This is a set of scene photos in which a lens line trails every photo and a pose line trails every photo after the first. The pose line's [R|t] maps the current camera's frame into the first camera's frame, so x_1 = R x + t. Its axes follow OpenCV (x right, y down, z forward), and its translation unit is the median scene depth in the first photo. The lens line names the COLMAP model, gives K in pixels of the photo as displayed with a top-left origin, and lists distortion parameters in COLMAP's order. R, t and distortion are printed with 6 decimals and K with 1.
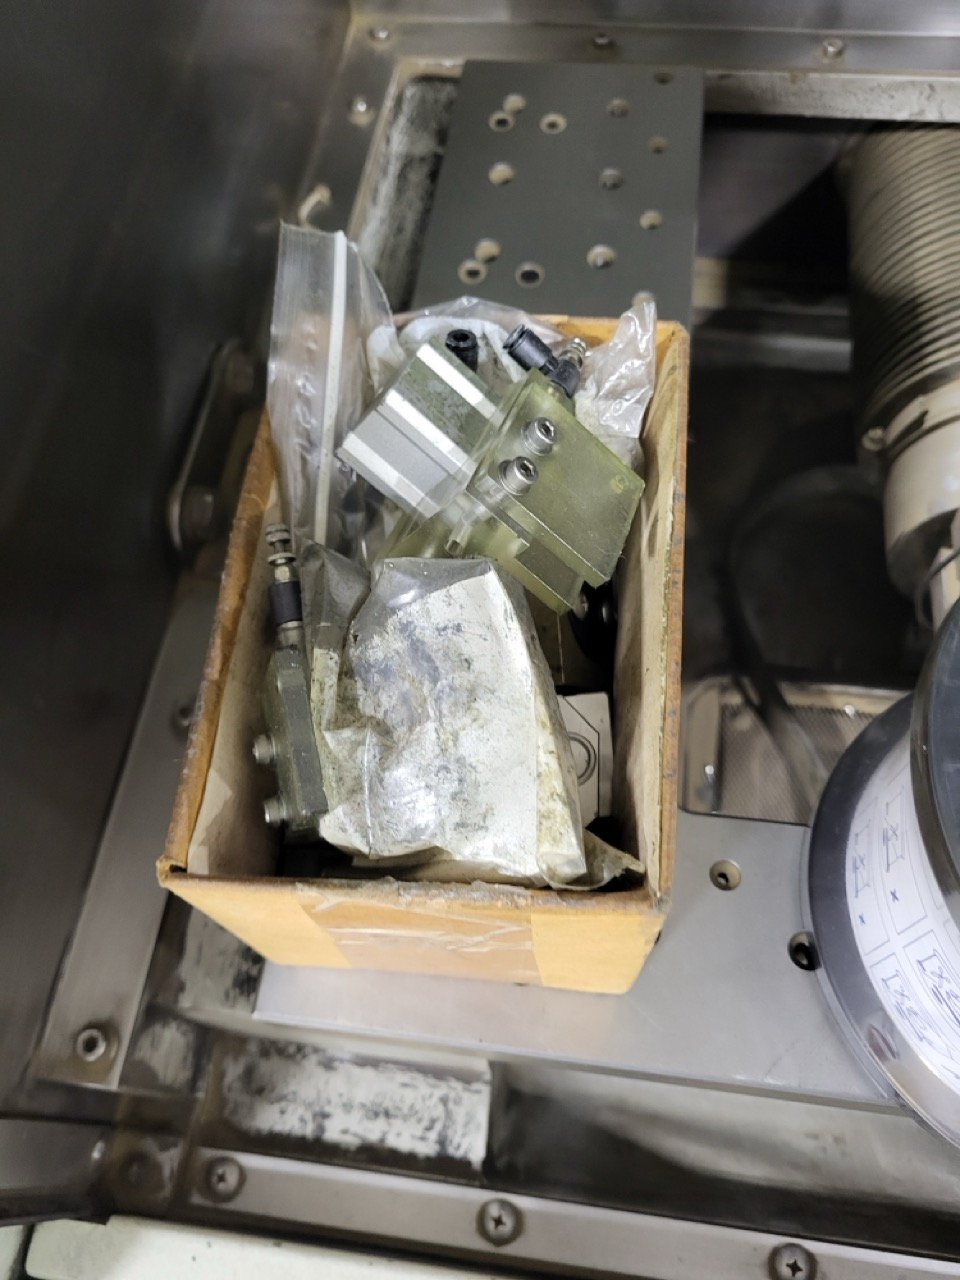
lens RADIAL K [[969.6, 0, 480.9], [0, 969.6, 635.7], [0, 0, 1]] dist [0.044036, -0.034975]
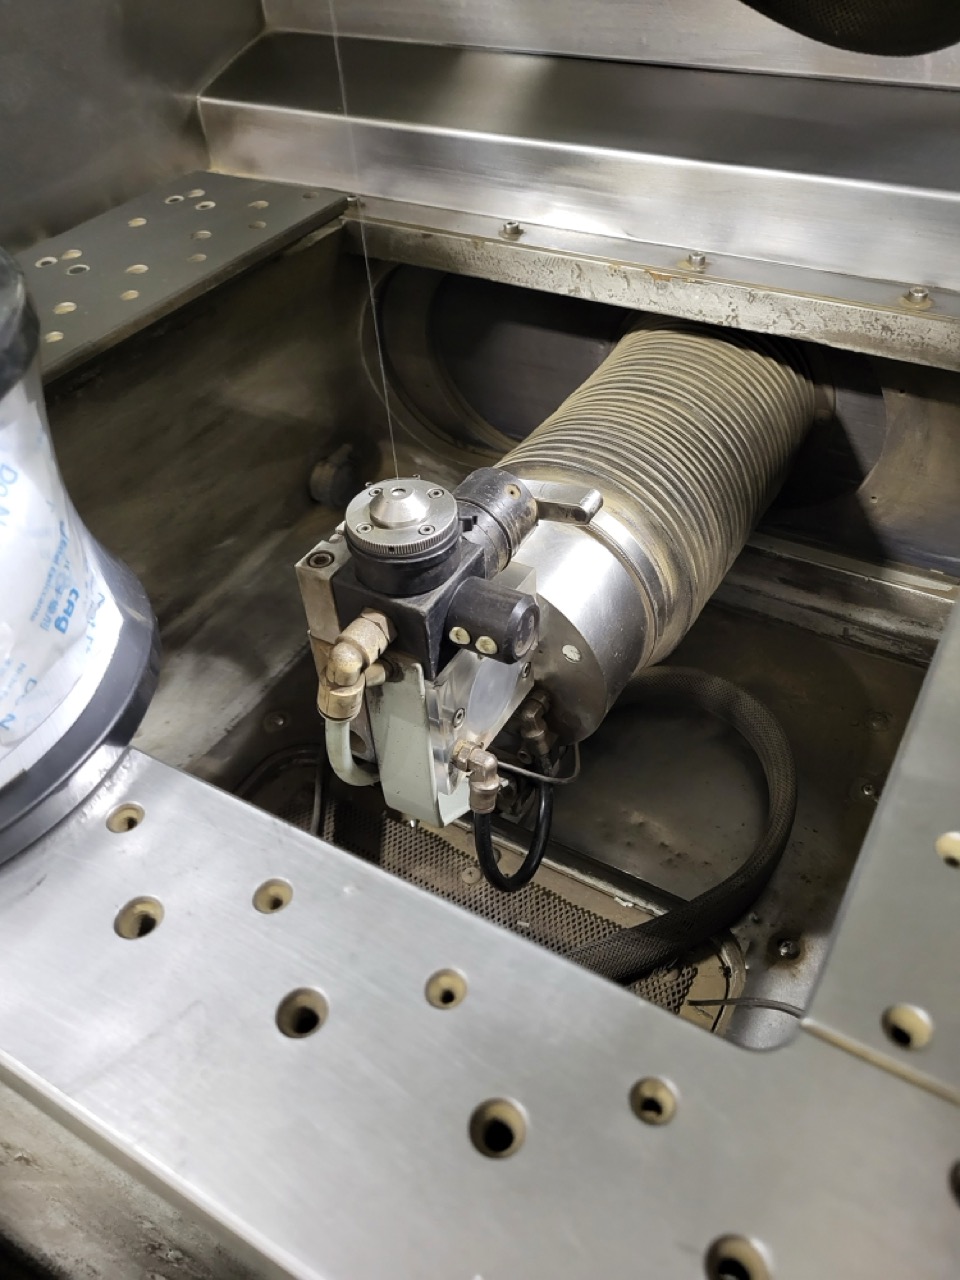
lens RADIAL K [[969.6, 0, 484.2], [0, 969.6, 646.1], [0, 0, 1]] dist [0.044036, -0.034975]
pose [[0.918370, 0.268074, -0.291089, 1.071961], [-0.345325, 0.902127, -0.258682, 0.216910], [0.193253, 0.338086, 0.921060, 0.125597]]
